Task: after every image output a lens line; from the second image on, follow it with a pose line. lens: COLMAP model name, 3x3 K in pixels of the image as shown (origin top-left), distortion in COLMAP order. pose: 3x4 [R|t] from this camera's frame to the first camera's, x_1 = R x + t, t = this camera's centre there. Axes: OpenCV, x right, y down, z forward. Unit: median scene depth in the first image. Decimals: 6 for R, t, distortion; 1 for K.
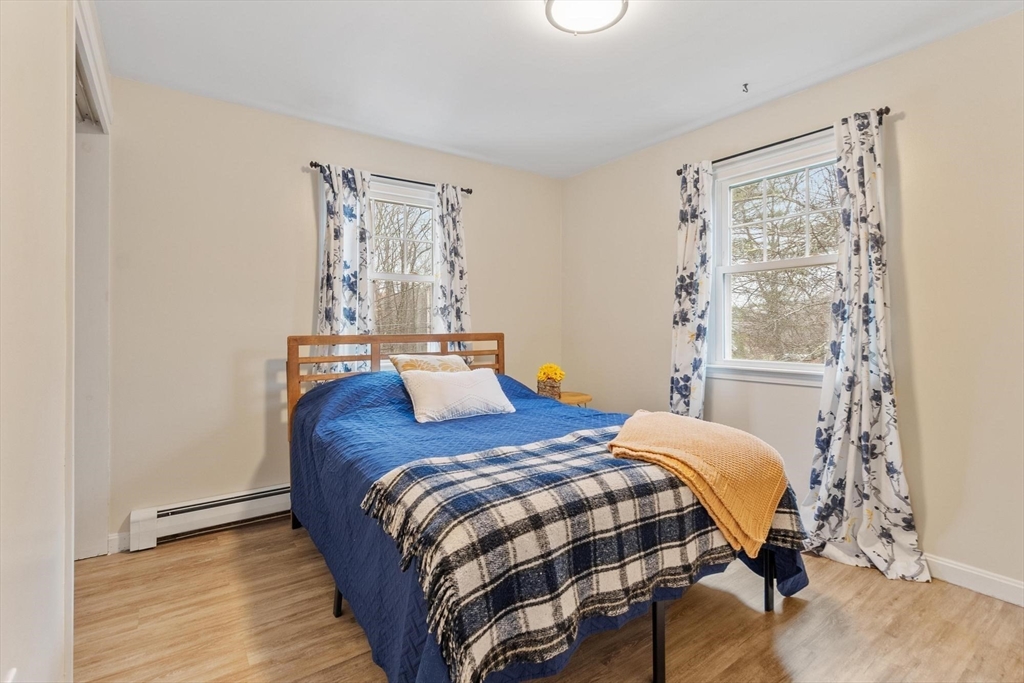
lens RADIAL K [[475.0, 0, 507.7], [0, 475.0, 327.2], [0, 0, 1]] dist [0.002956, 0.000236]
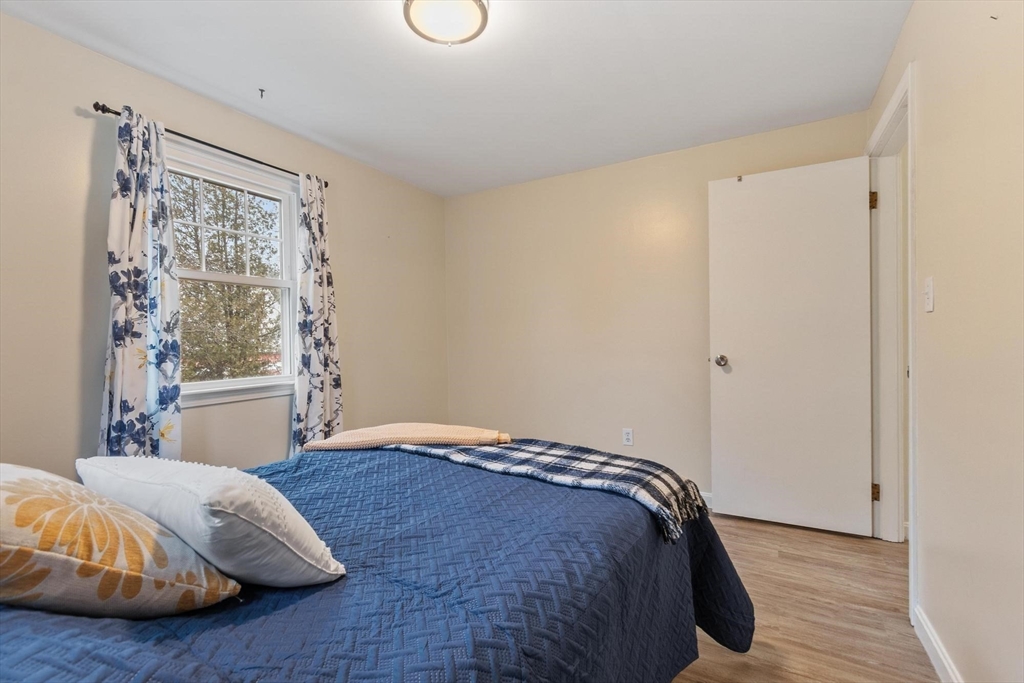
lens RADIAL K [[445.7, 0, 513.3], [0, 445.7, 344.9], [0, 0, 1]] dist [0.001263, -0.000108]
pose [[-0.407389, -0.007523, 0.913224, -0.452784], [0.010308, 0.999864, 0.012835, -0.002657], [-0.913196, 0.014643, -0.407257, 0.777716]]
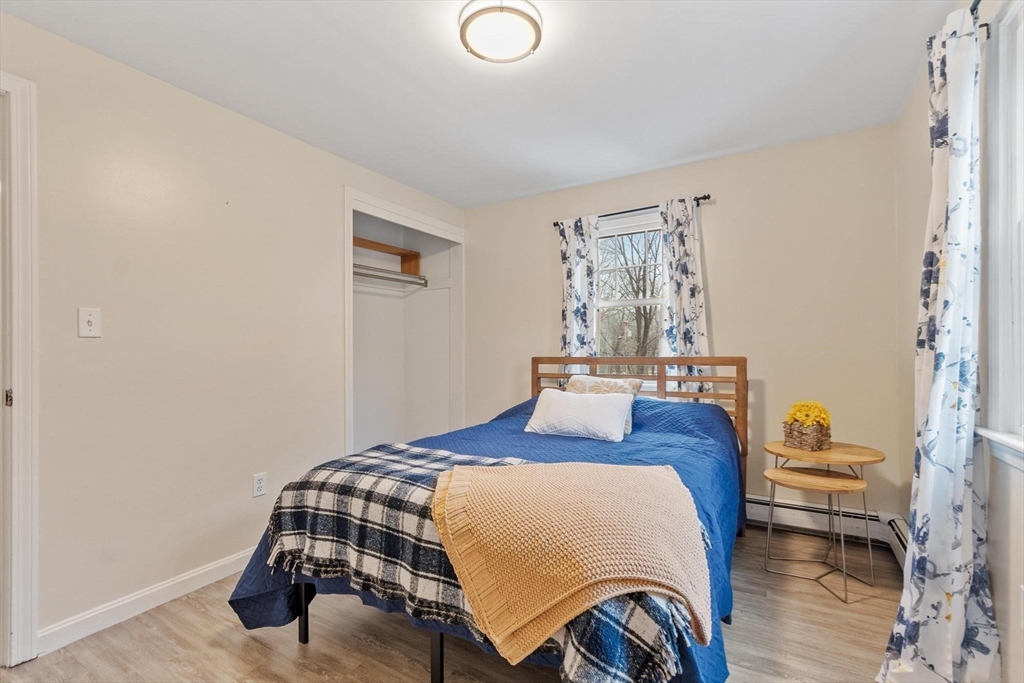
lens RADIAL K [[445.7, 0, 513.3], [0, 445.7, 344.9], [0, 0, 1]] dist [0.001263, -0.000108]
pose [[0.415026, -0.008154, -0.909773, 0.637396], [0.006252, 0.999962, -0.006110, -0.007782], [0.909788, -0.003152, 0.415061, 0.390500]]
